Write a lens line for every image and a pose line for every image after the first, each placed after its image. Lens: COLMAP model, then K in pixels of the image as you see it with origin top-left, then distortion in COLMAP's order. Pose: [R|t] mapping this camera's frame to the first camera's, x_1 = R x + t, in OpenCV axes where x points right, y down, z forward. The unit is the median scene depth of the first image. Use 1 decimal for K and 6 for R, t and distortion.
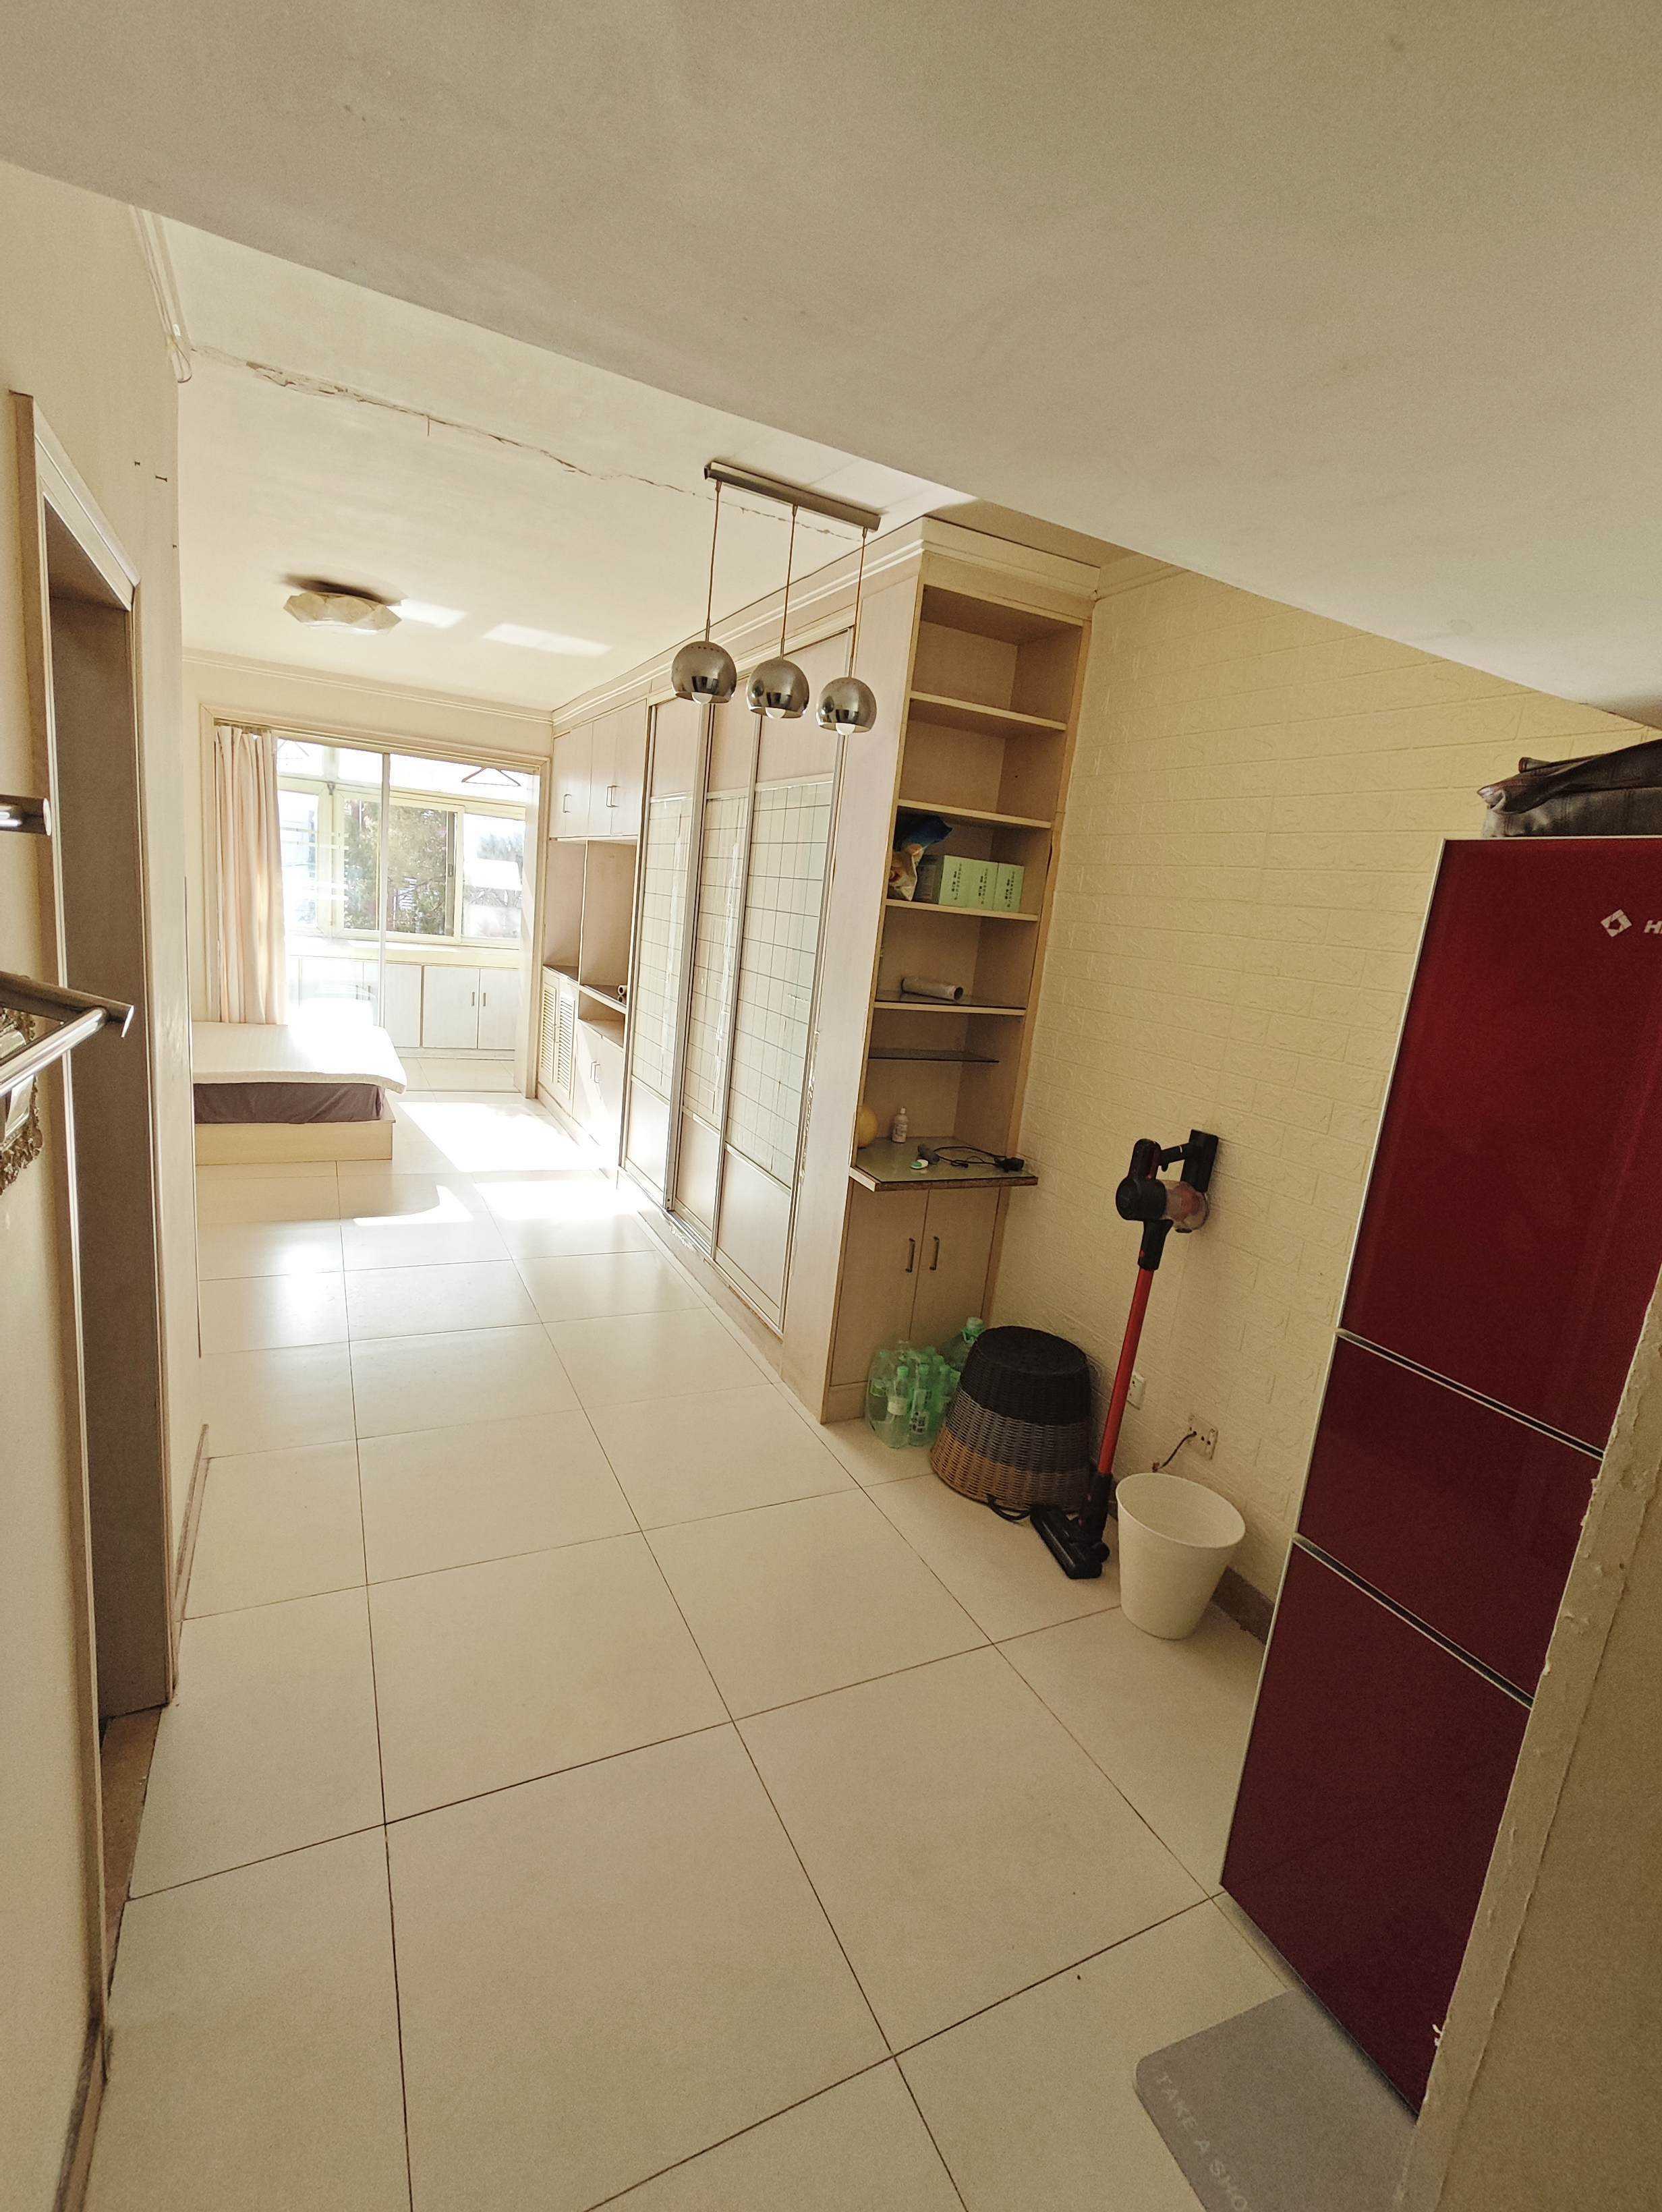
lens RADIAL K [[1013.7, 0, 828.5], [0, 1013.7, 1108.1], [0, 0, 1]] dist [-0.000844, -0.000136]
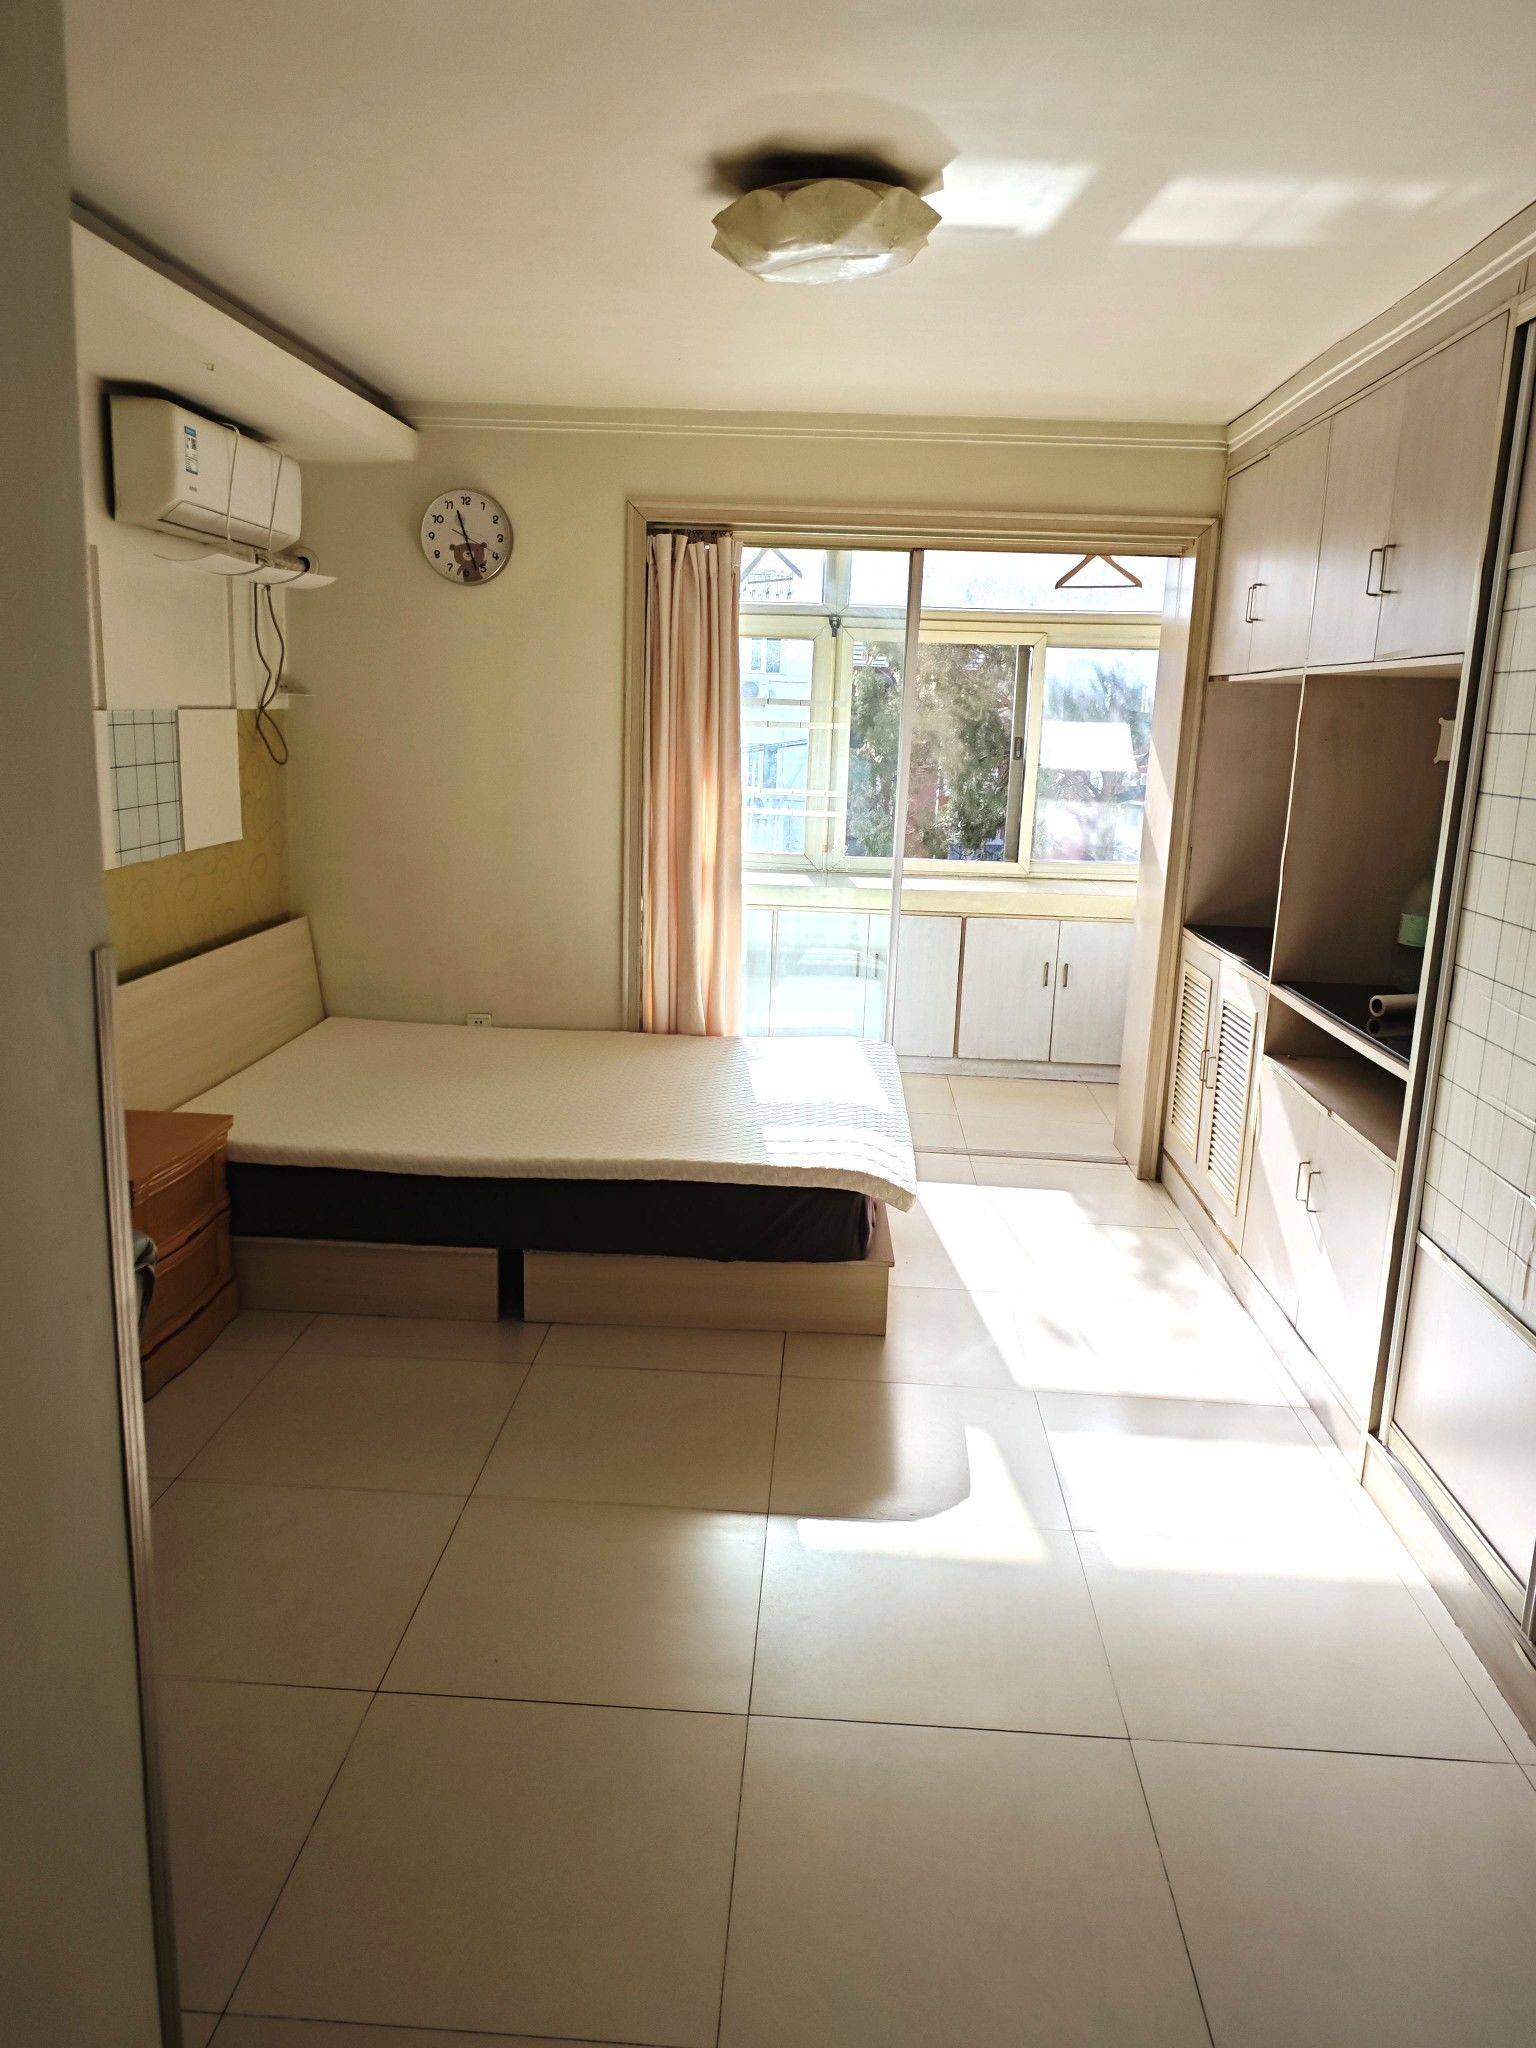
lens RADIAL K [[1478.8, 0, 768.0], [0, 1478.8, 1024.0], [0, 0, 1]] dist [0.053553, -0.098524]
pose [[0.870827, 0.031260, -0.490595, -0.105280], [-0.044694, 0.998878, -0.015686, -0.078274], [0.489554, 0.035587, 0.871247, 0.273076]]
